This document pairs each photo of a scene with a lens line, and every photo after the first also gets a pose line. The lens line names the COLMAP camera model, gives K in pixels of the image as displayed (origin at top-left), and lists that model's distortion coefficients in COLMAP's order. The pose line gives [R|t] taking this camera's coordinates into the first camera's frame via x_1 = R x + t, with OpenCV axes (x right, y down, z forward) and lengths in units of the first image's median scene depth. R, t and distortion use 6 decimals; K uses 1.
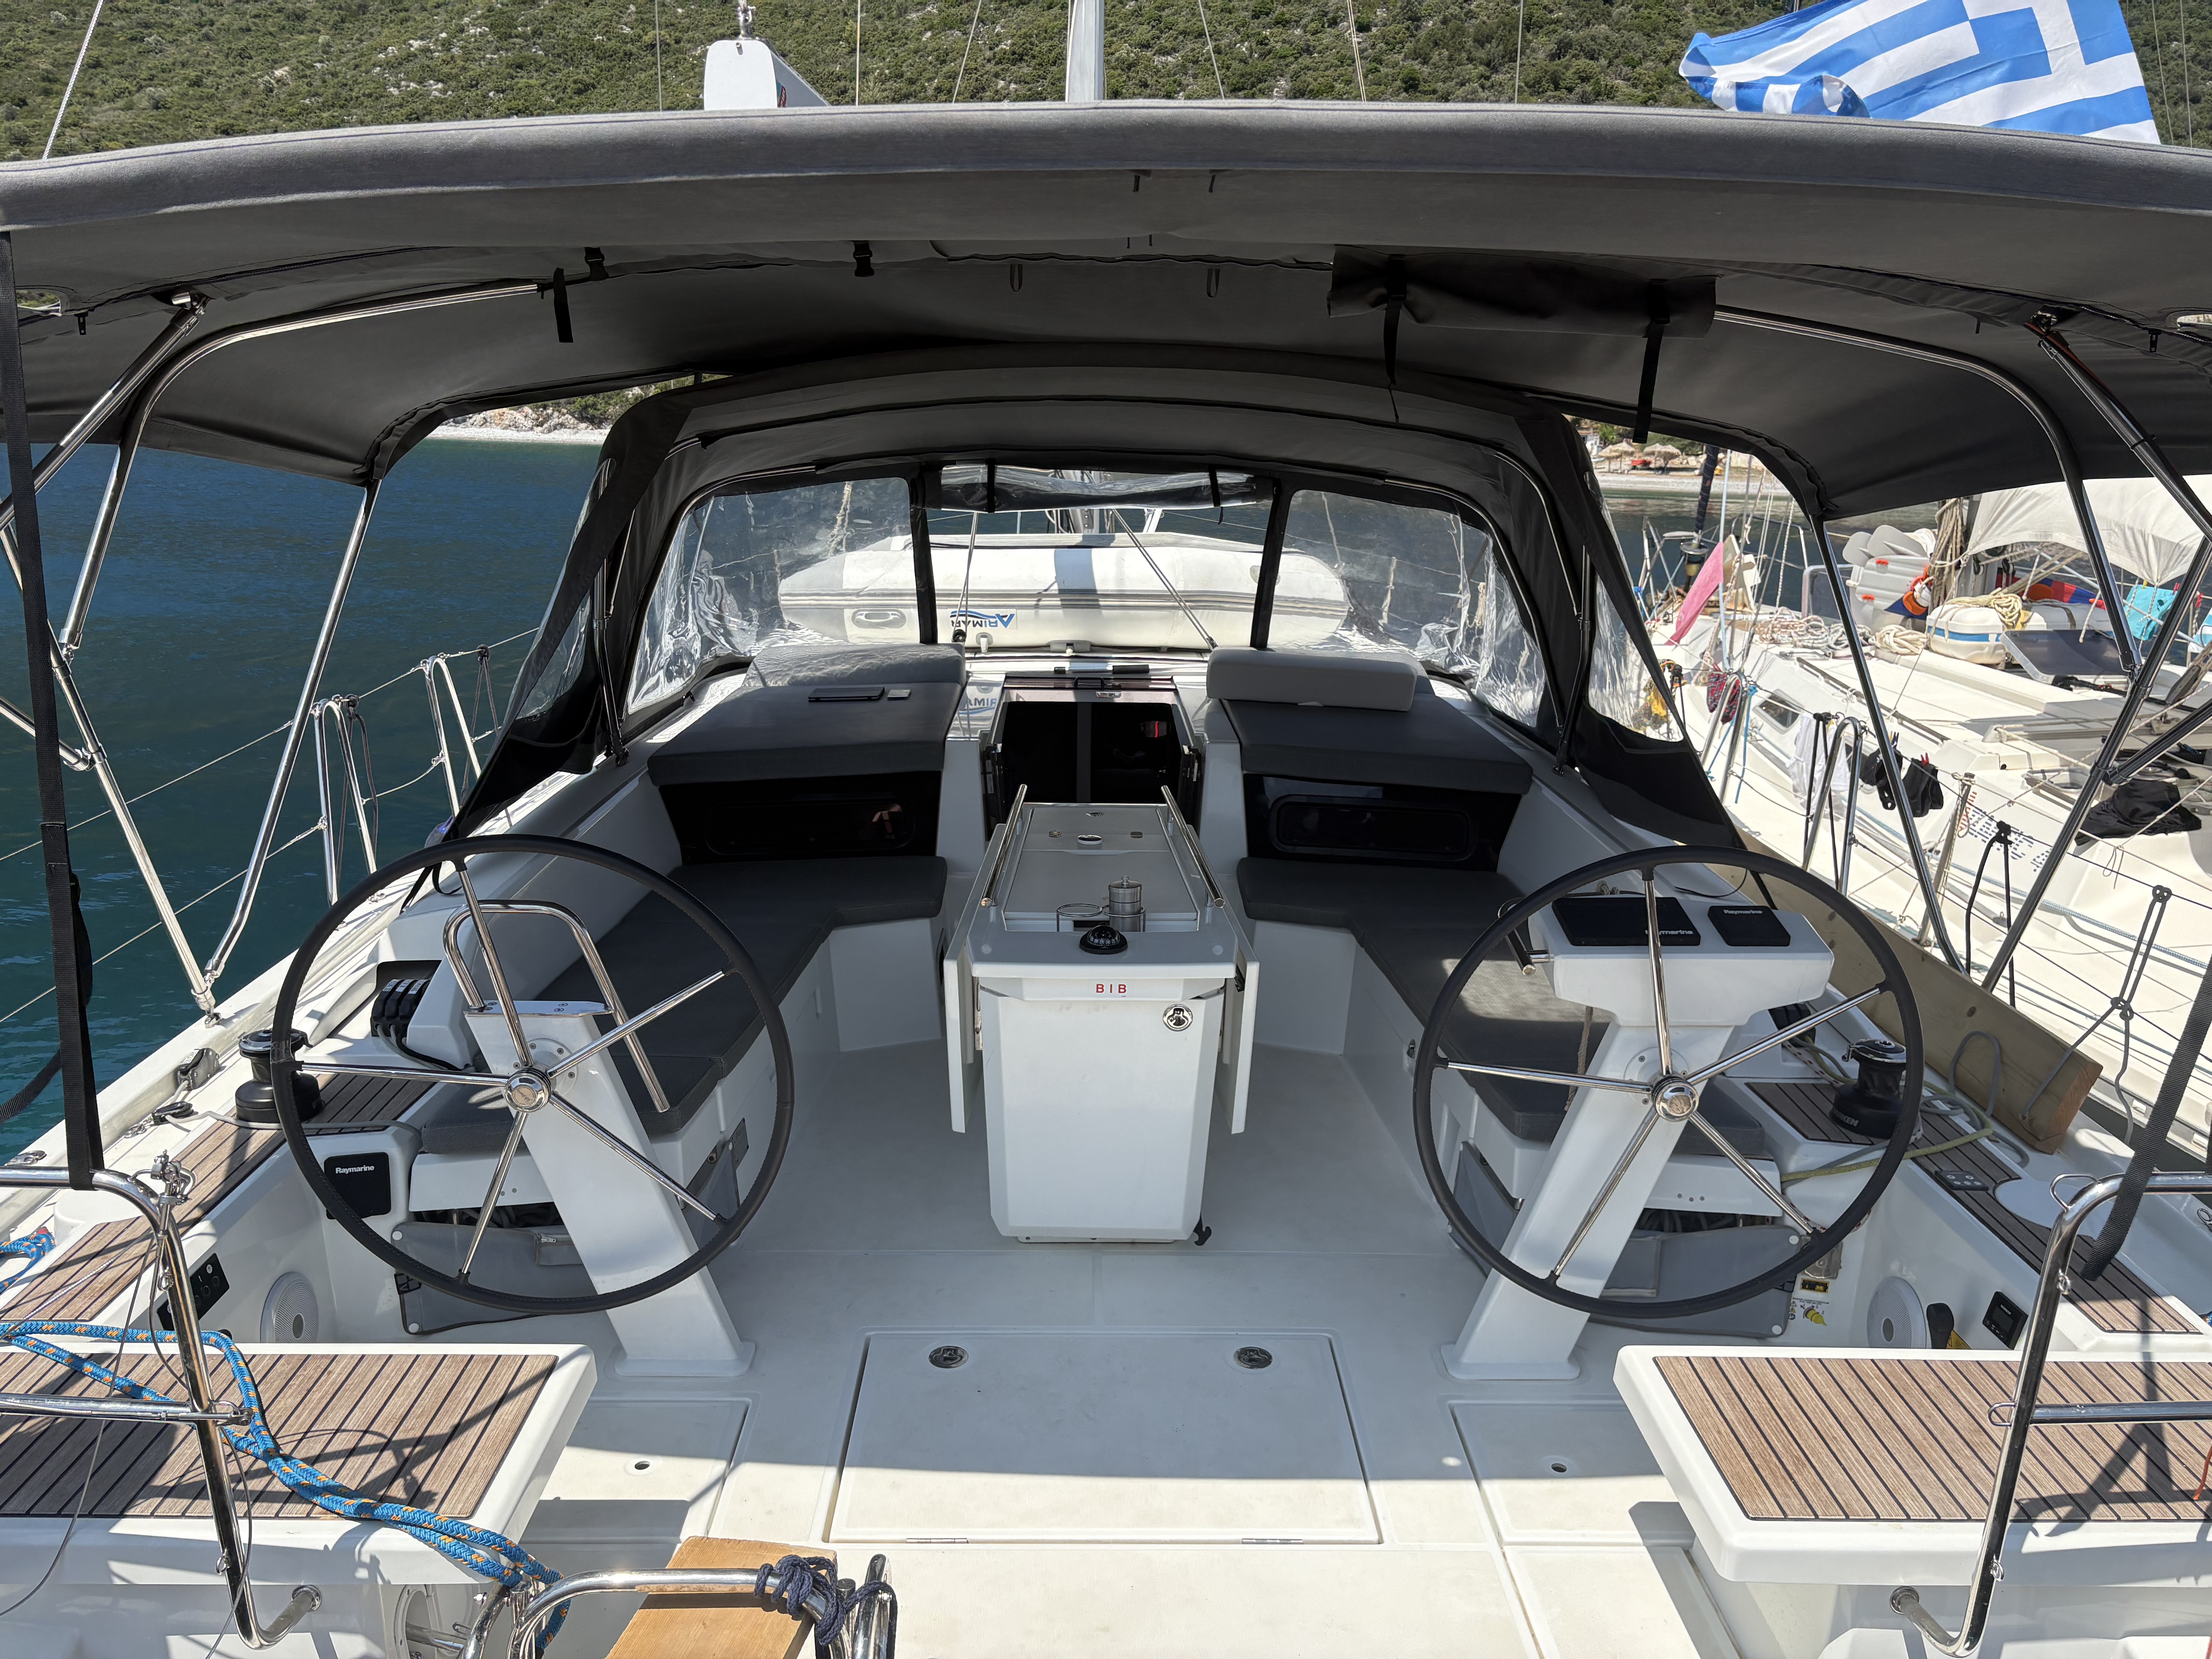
lens RADIAL K [[1649.7, 0, 1111.9], [0, 1649.7, 860.7], [0, 0, 1]] dist [0.032155, -0.053520]
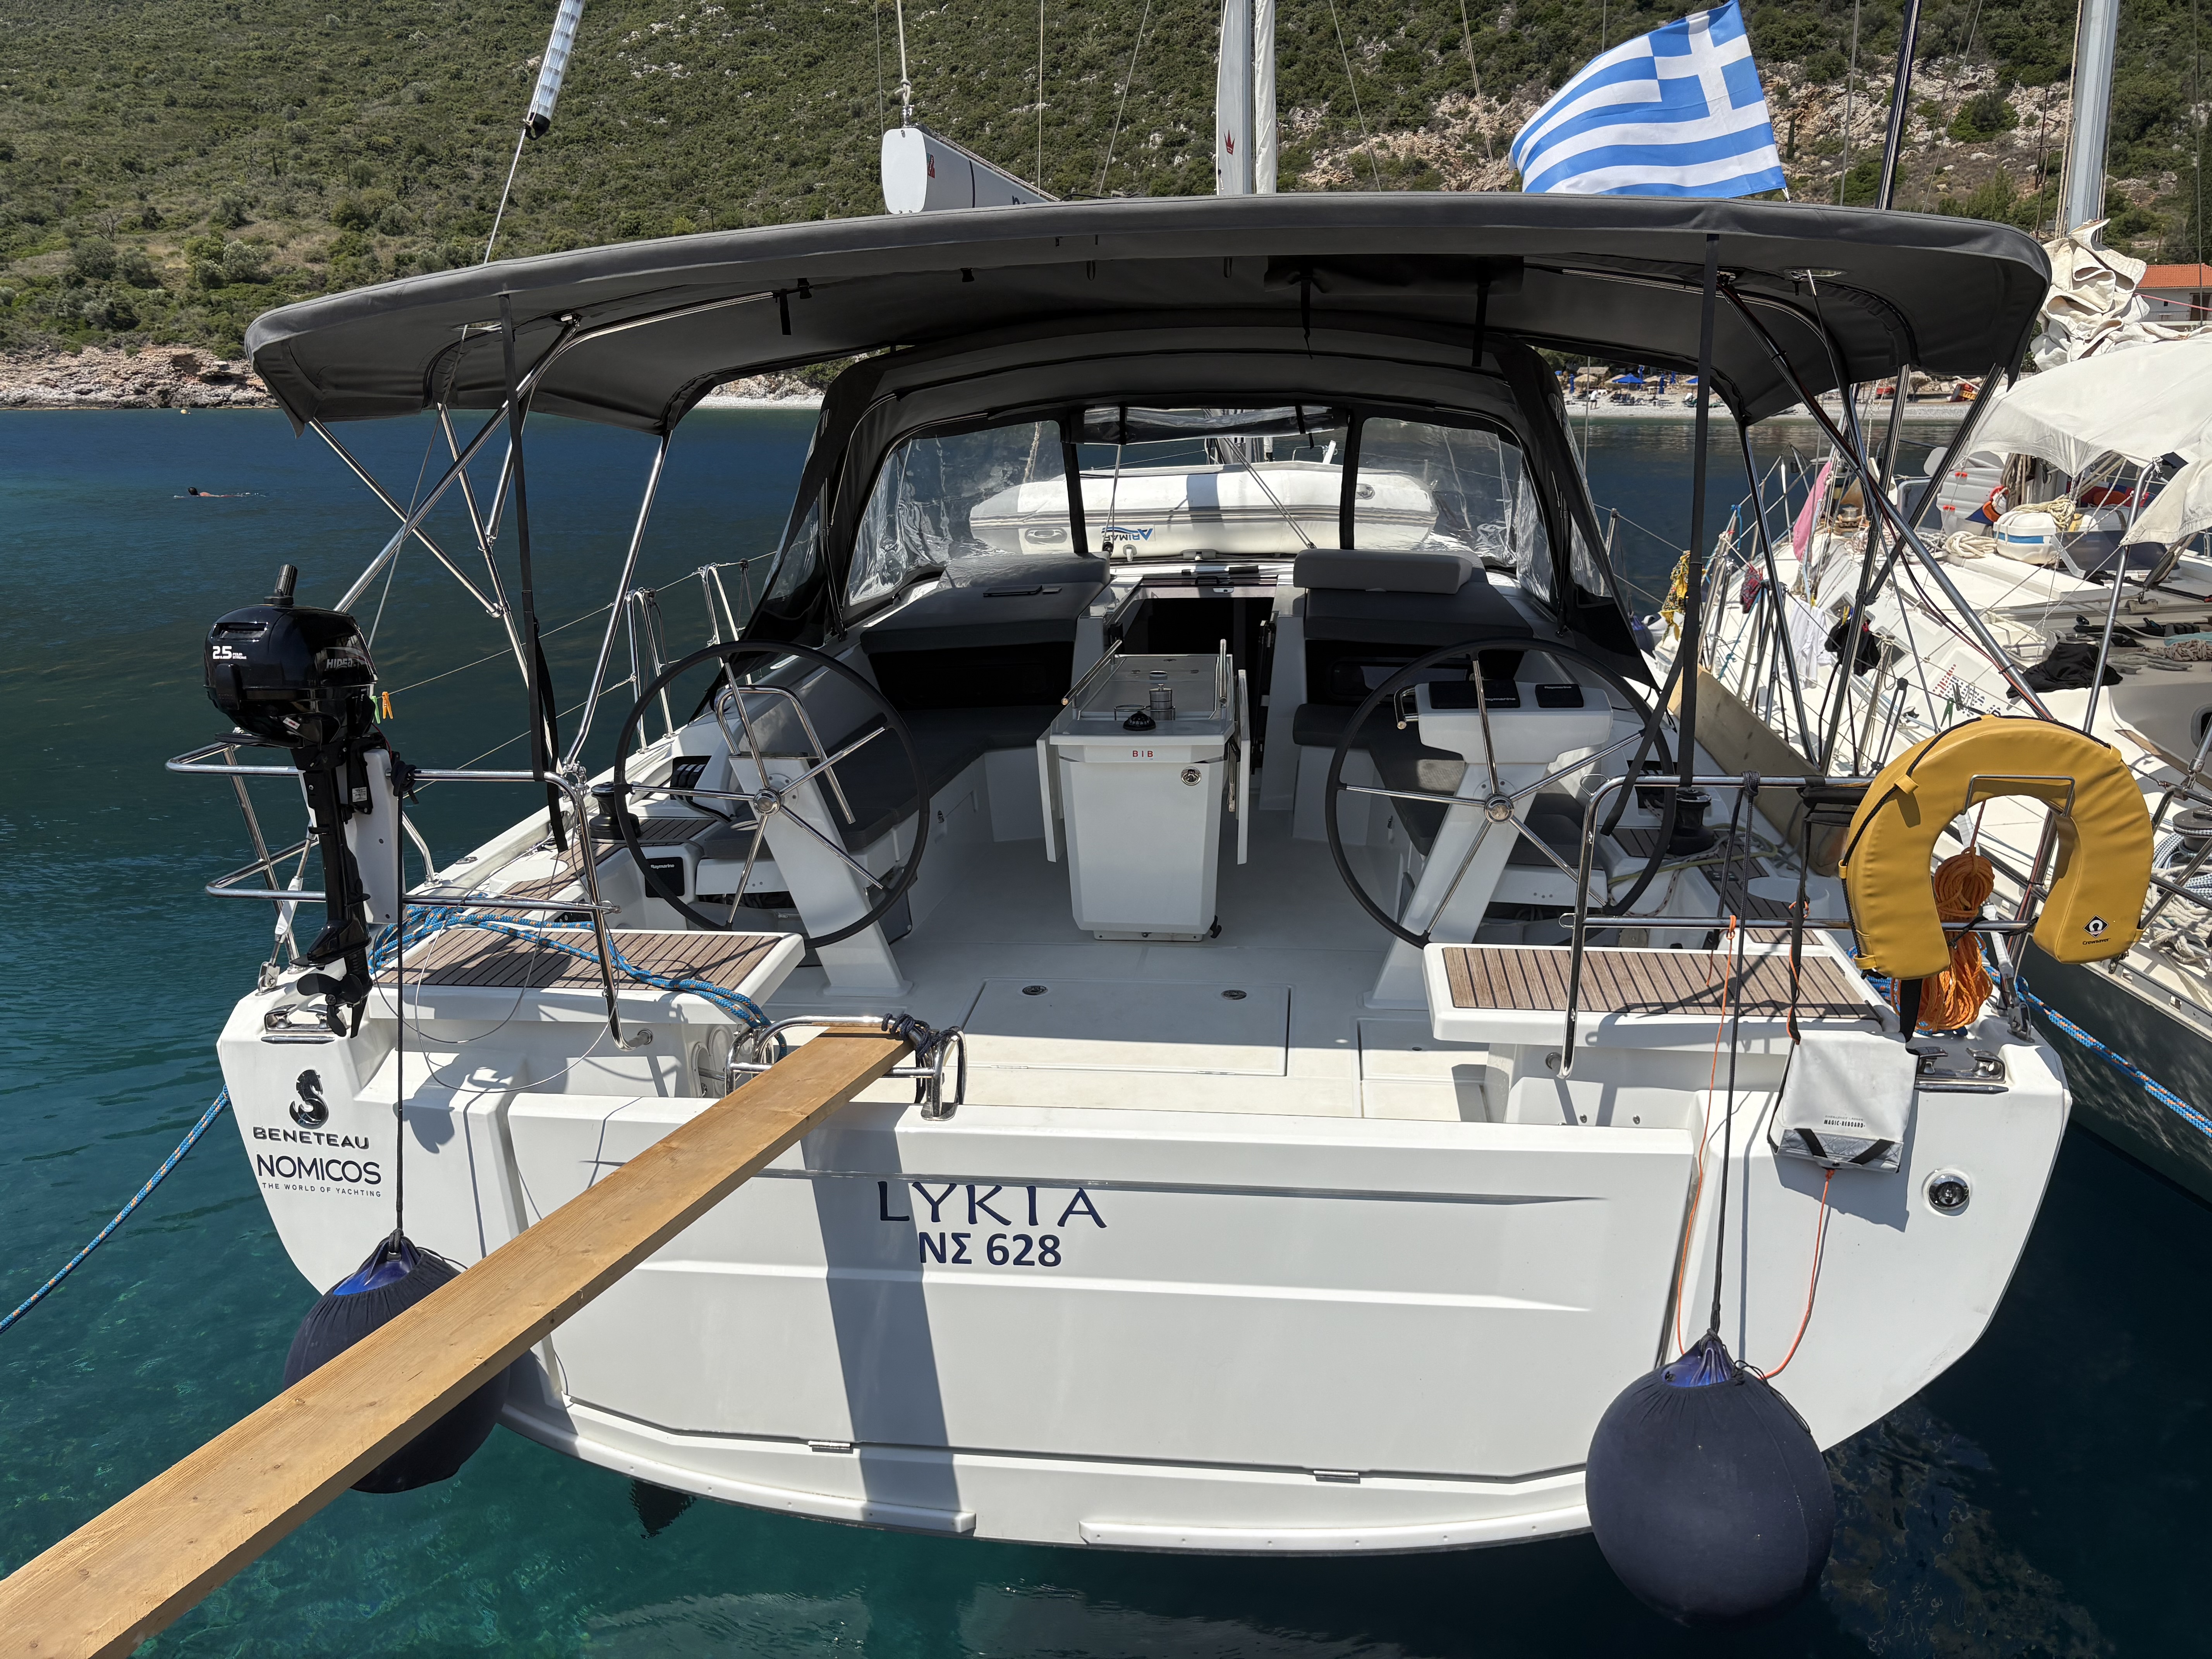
lens RADIAL K [[1649.7, 0, 1106.0], [0, 1649.7, 847.9], [0, 0, 1]] dist [0.032155, -0.053520]
pose [[0.990760, 0.001559, -0.135615, 0.089407], [0.001274, 0.999783, 0.020802, 0.070821], [0.135618, -0.020783, 0.990543, -0.256681]]
